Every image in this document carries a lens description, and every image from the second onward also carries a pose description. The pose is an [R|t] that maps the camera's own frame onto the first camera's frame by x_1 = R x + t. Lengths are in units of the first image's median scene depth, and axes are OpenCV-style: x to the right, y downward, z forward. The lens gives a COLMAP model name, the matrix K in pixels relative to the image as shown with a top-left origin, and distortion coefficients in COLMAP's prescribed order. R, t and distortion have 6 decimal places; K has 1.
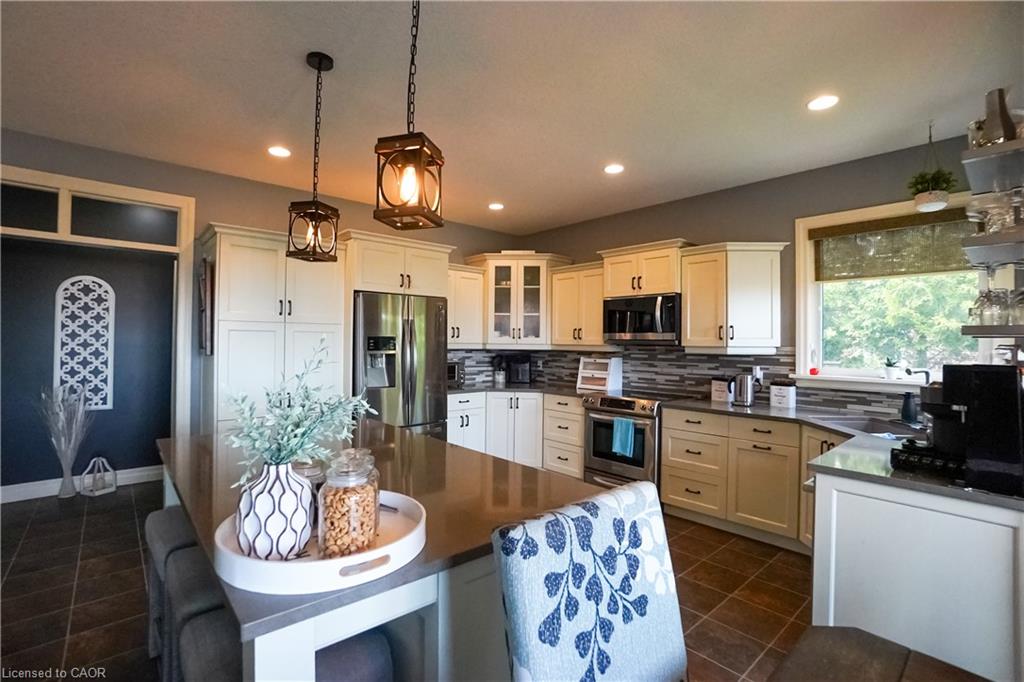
lens RADIAL K [[468.3, 0, 511.3], [0, 468.3, 336.6], [0, 0, 1]] dist [-0.057881, 0.020359]
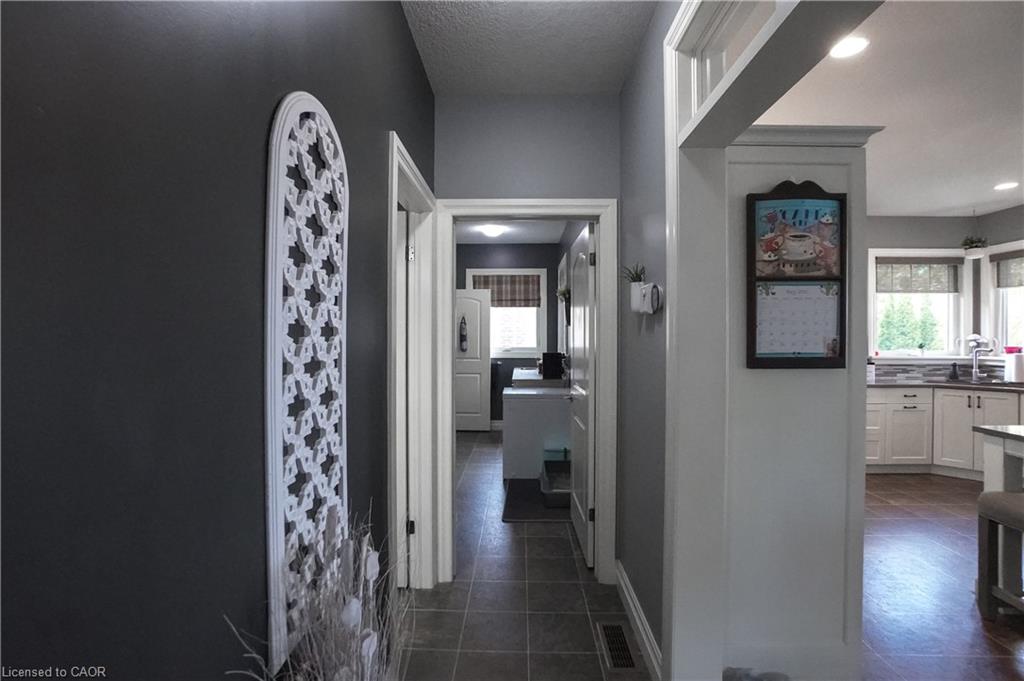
lens RADIAL K [[468.3, 0, 501.9], [0, 468.3, 339.8], [0, 0, 1]] dist [-0.057881, 0.020359]
pose [[0.691520, -0.017864, 0.722137, -1.053269], [-0.002171, 0.999638, 0.026808, -0.004488], [-0.722354, -0.020106, 0.691231, 0.731707]]
